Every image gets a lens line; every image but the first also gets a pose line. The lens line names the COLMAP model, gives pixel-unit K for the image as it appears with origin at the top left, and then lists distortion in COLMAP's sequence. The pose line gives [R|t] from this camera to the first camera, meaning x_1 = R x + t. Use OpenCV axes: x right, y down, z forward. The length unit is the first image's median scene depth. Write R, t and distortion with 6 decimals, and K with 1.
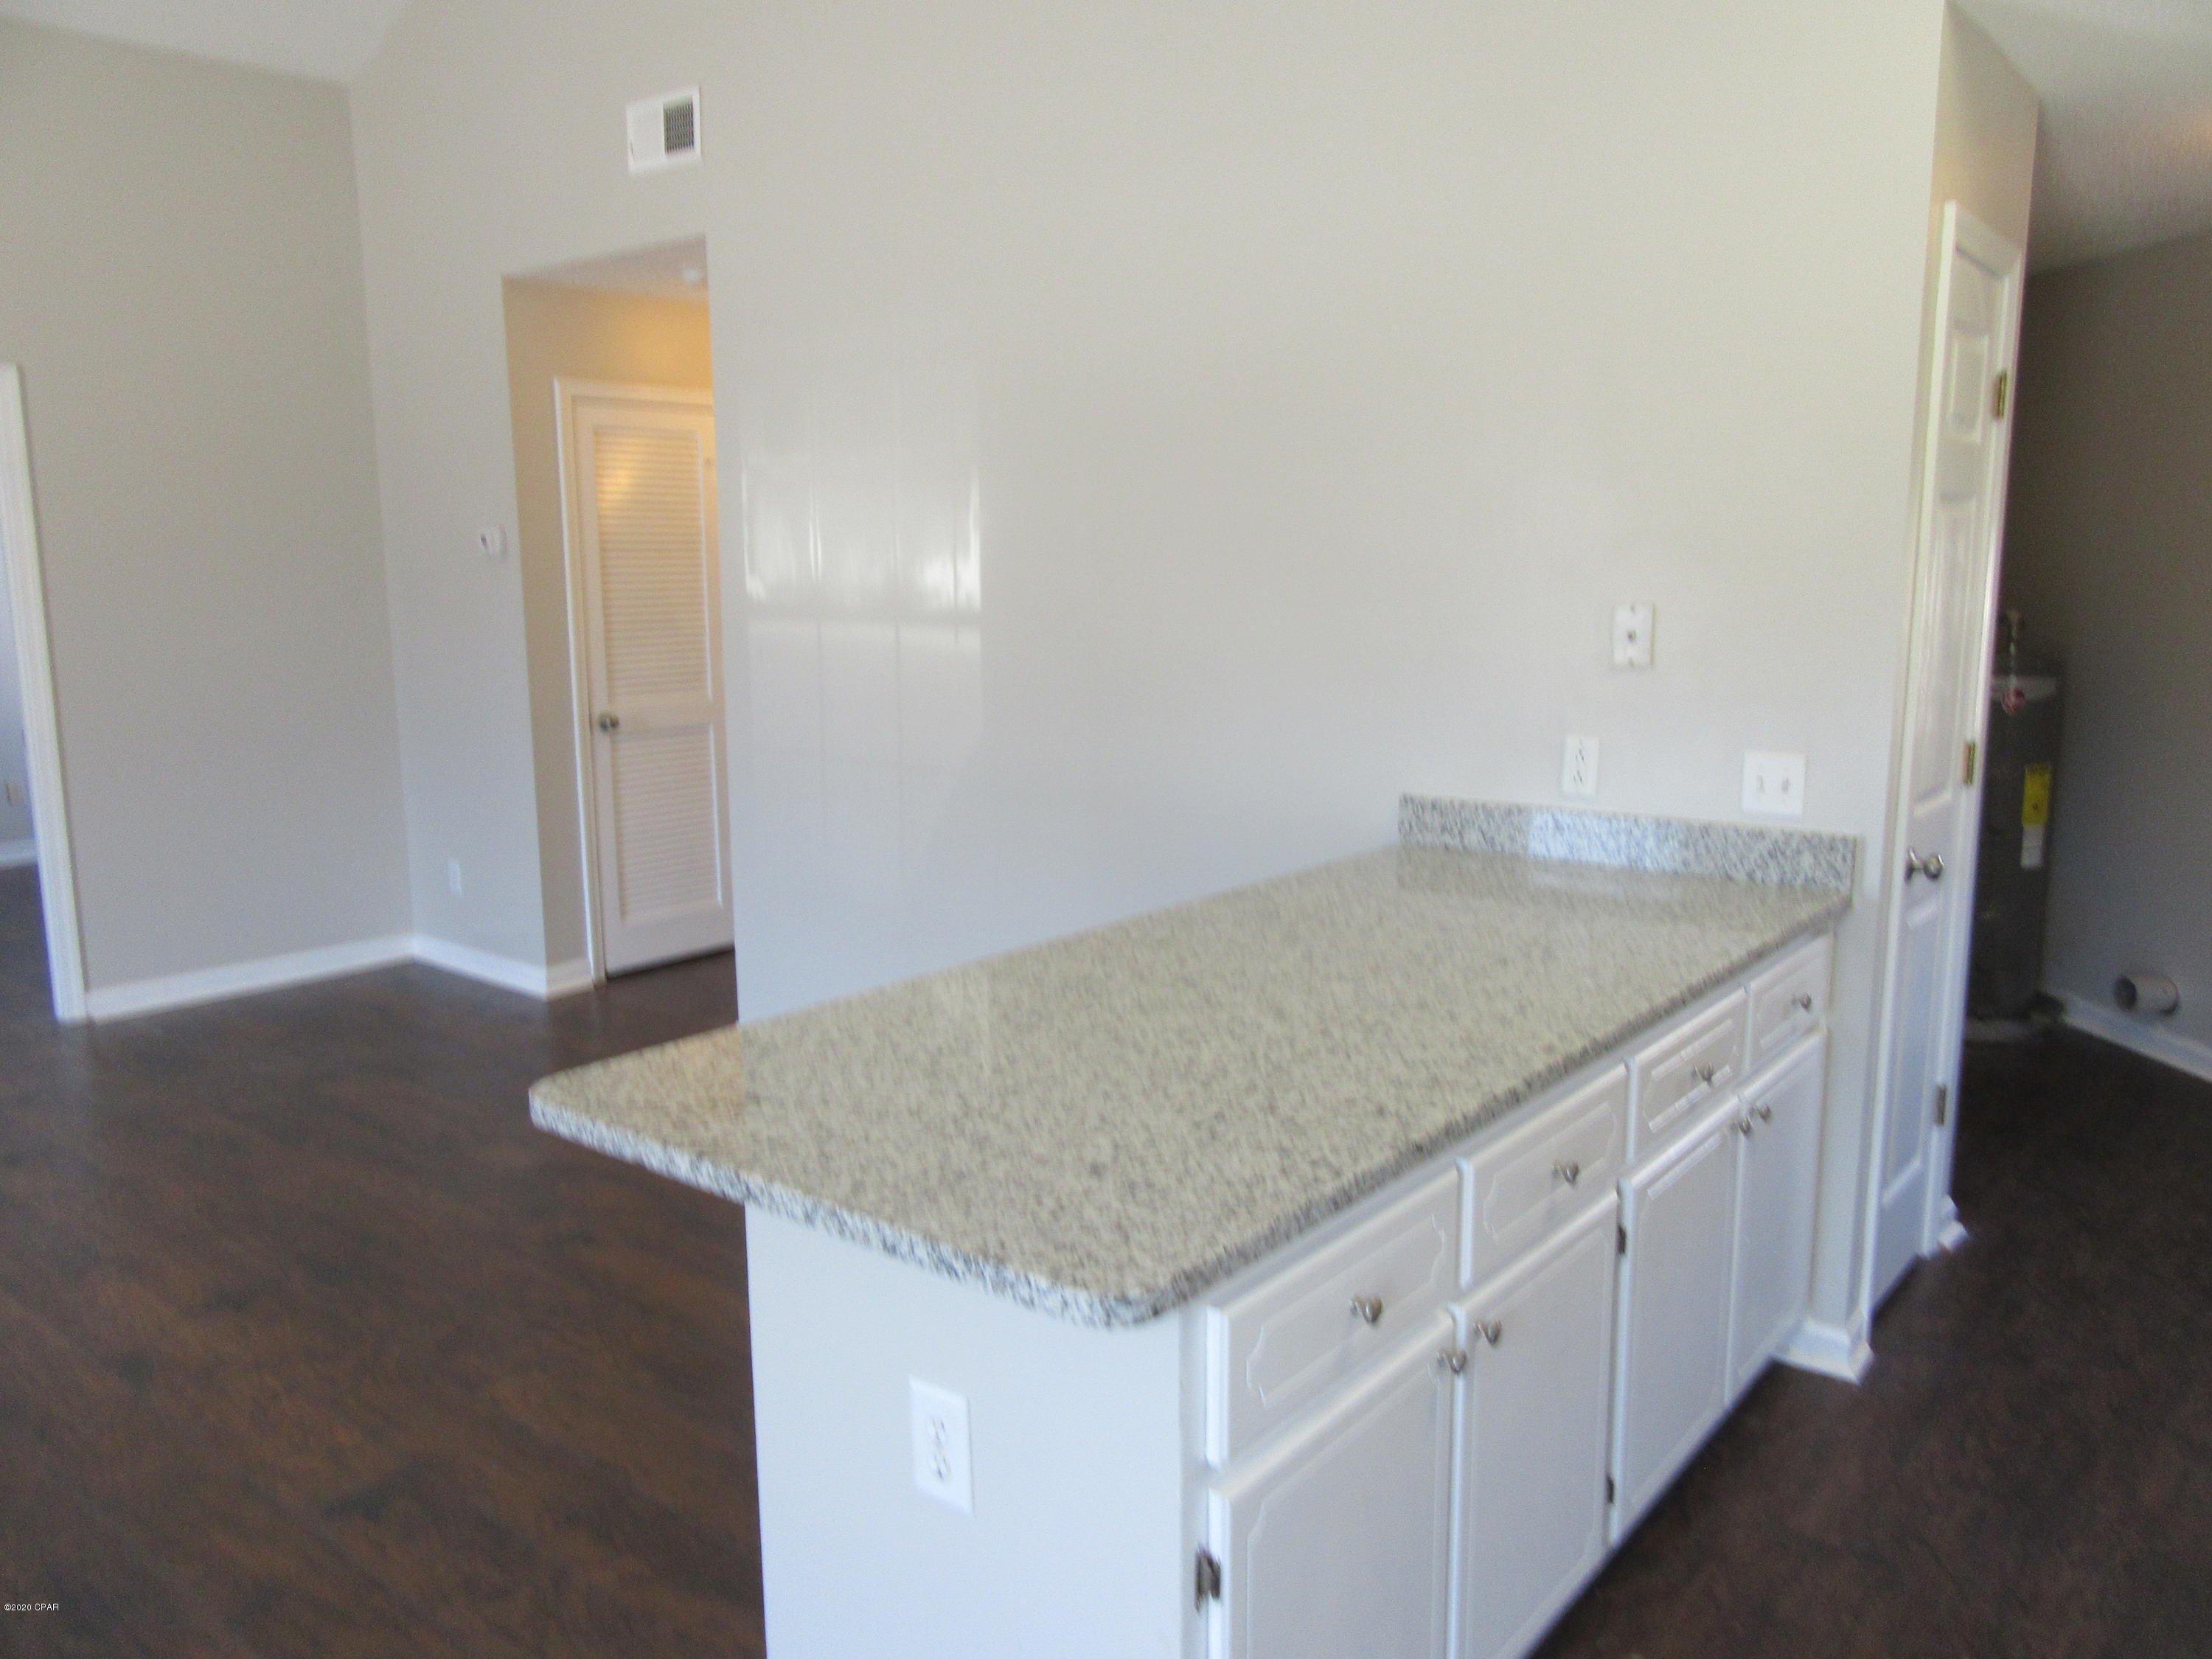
lens RADIAL K [[1642.8, 0, 1106.0], [0, 1642.8, 829.5], [0, 0, 1]] dist [-0.000244, 0.001259]
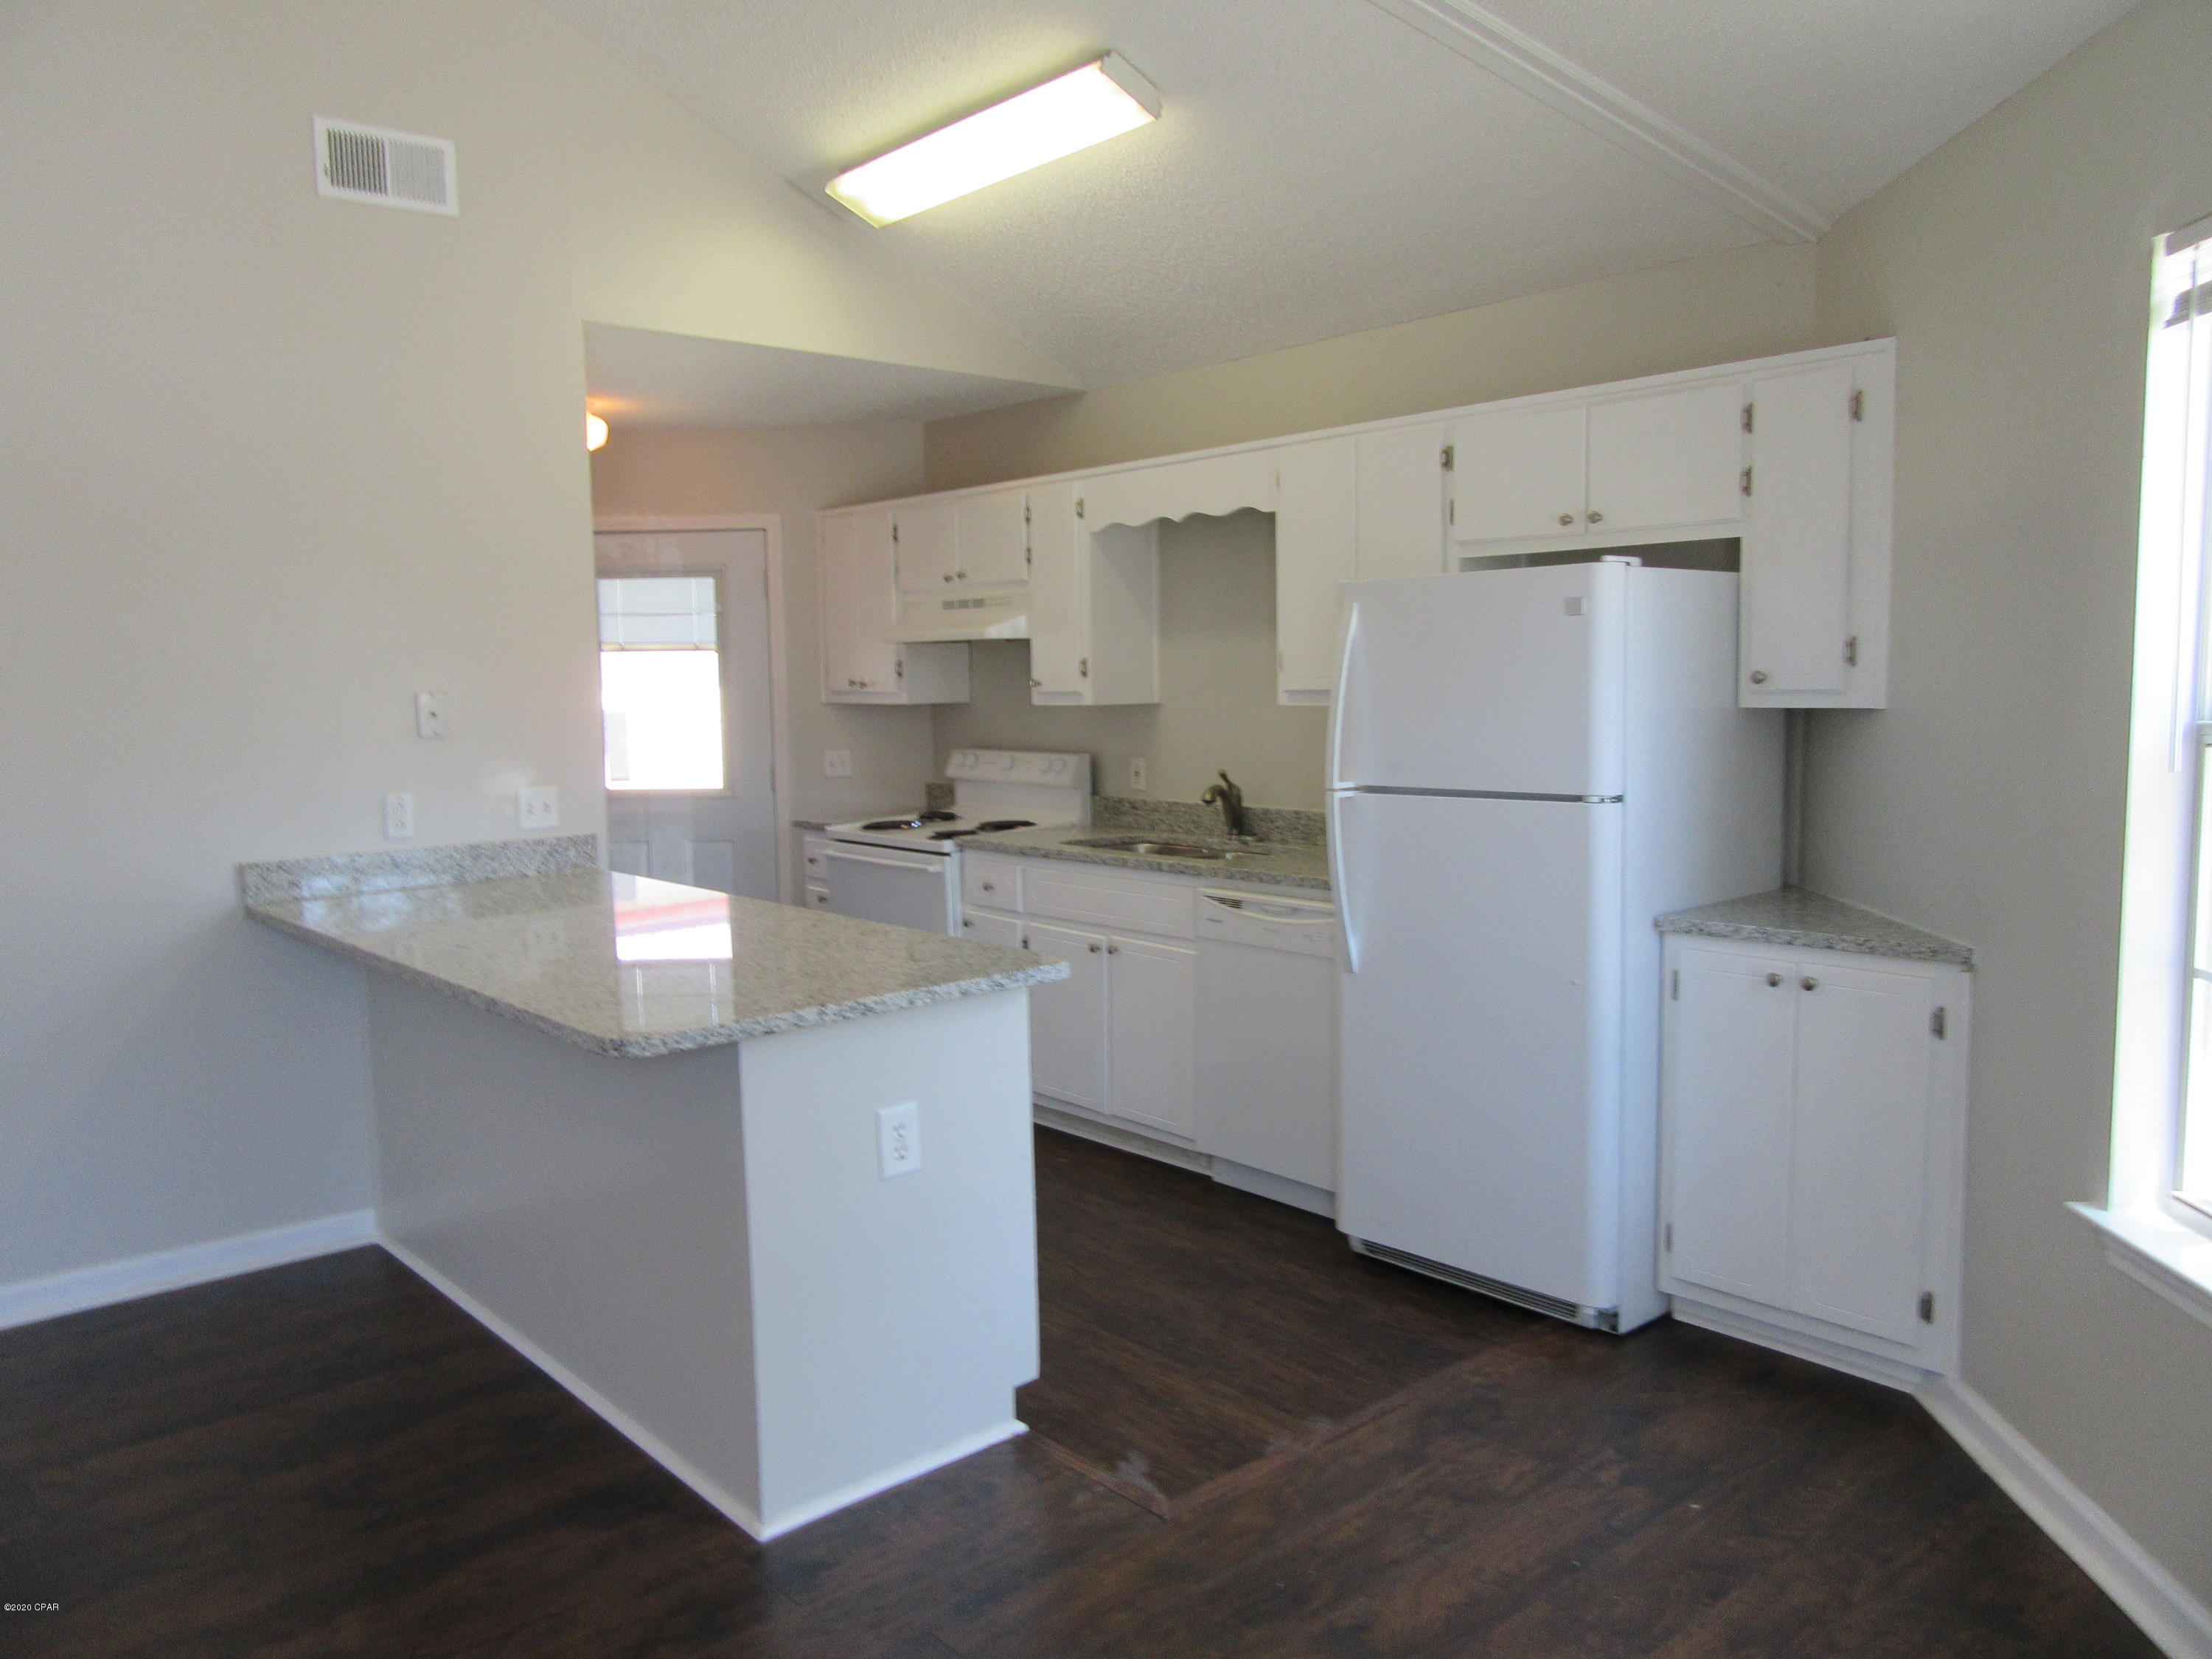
lens RADIAL K [[1642.8, 0, 1106.0], [0, 1642.8, 829.5], [0, 0, 1]] dist [-0.000244, 0.001259]
pose [[0.180605, -0.095760, 0.978883, -0.953446], [0.177048, 0.982157, 0.063415, -0.011535], [-0.967489, 0.161857, 0.194337, 0.217521]]
